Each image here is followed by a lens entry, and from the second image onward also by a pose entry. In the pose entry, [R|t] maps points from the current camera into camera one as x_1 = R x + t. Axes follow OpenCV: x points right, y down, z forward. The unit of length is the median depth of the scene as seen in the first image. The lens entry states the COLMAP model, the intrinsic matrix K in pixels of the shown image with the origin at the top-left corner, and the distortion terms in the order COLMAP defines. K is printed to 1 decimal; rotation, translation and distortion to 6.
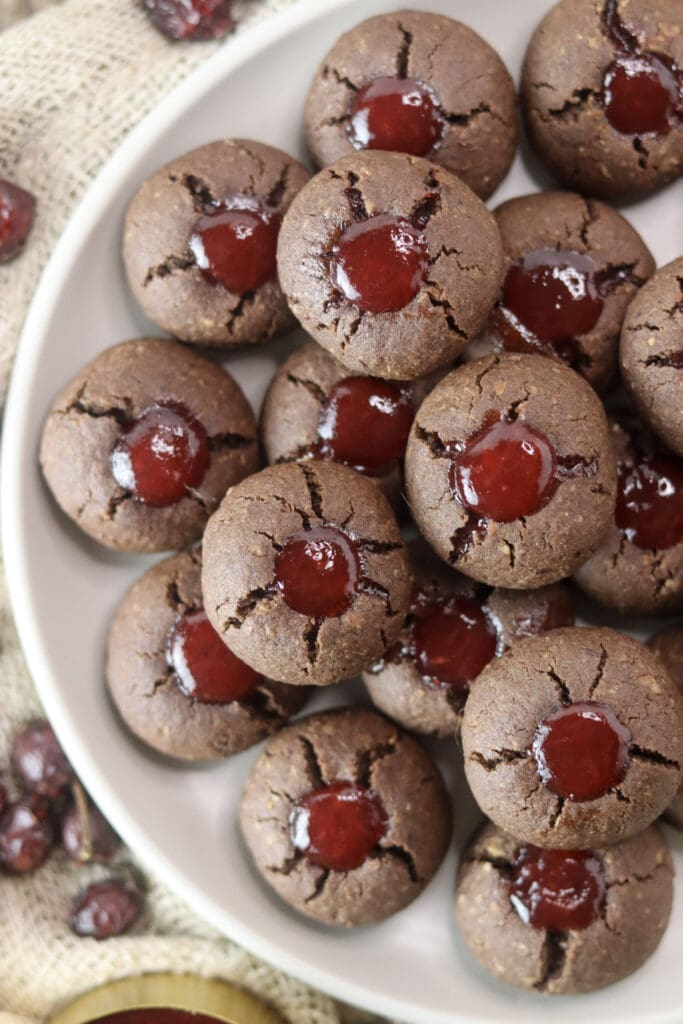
lens RADIAL K [[2790.6, 0, 341.5], [0, 2790.6, 512.0], [0, 0, 1]] dist [-0.178274, 0.428734]
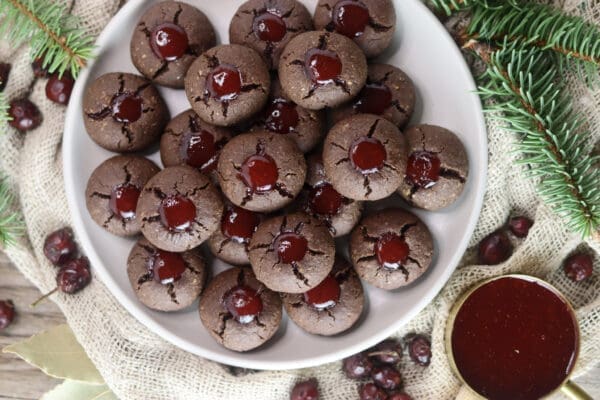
lens RADIAL K [[1635.1, 0, 300.0], [0, 1635.1, 200.0], [0, 0, 1]] dist [-0.178274, 0.428734]
pose [[0.105688, -0.993534, 0.041468, -0.025769], [0.992319, 0.102678, -0.069000, 0.129069], [0.064296, 0.048442, 0.996754, -0.529593]]
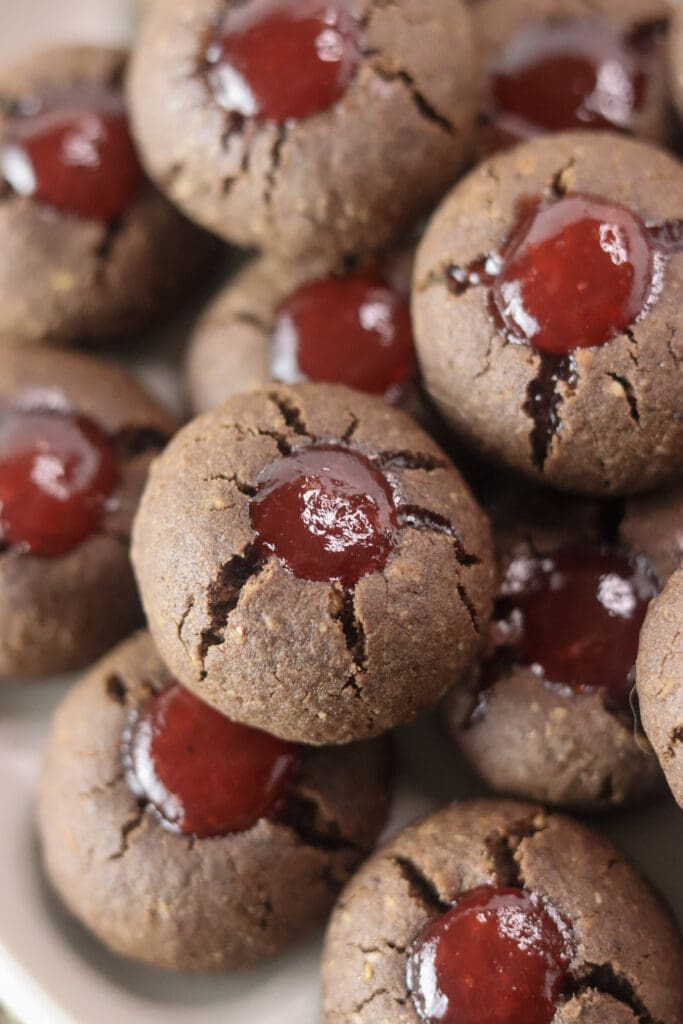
lens RADIAL K [[2790.6, 0, 341.5], [0, 2790.6, 512.0], [0, 0, 1]] dist [-0.178274, 0.428734]
pose [[0.959906, -0.276452, 0.046427, -0.031417], [0.273908, 0.889754, -0.365120, 0.230325], [0.059630, 0.363197, 0.929802, 0.437464]]
